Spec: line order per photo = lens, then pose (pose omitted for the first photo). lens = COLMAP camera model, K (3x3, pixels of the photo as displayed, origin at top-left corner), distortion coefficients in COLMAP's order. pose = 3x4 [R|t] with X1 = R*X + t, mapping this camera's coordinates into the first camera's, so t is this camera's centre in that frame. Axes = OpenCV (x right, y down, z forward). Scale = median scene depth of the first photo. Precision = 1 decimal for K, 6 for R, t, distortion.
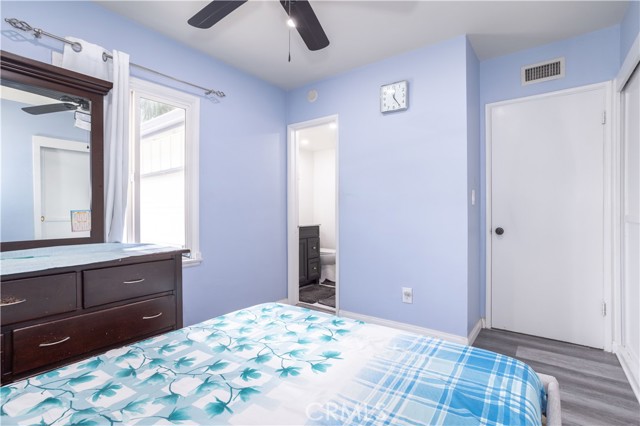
lens RADIAL K [[309.3, 0, 320.4], [0, 309.3, 210.3], [0, 0, 1]] dist [-0.062136, 0.045478]
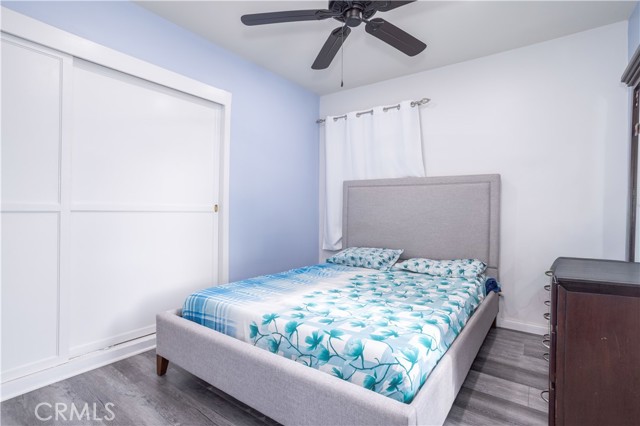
lens RADIAL K [[309.3, 0, 320.4], [0, 309.3, 210.3], [0, 0, 1]] dist [-0.062136, 0.045478]
pose [[-0.999891, -0.006602, -0.013199, 0.003878], [-0.006545, 0.999969, -0.004391, 0.047019], [0.013228, -0.004304, -0.999903, 2.202000]]
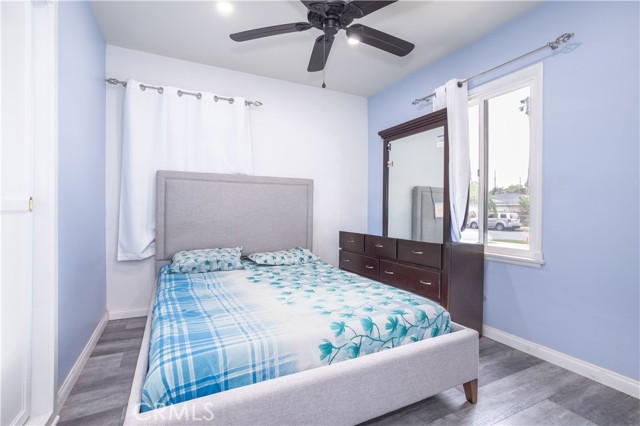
lens RADIAL K [[309.3, 0, 320.4], [0, 309.3, 210.3], [0, 0, 1]] dist [-0.062136, 0.045478]
pose [[-0.444936, 0.003642, -0.895555, 1.062699], [-0.003699, 0.999976, 0.005904, 0.039760], [0.895555, 0.005939, -0.444912, 1.515083]]
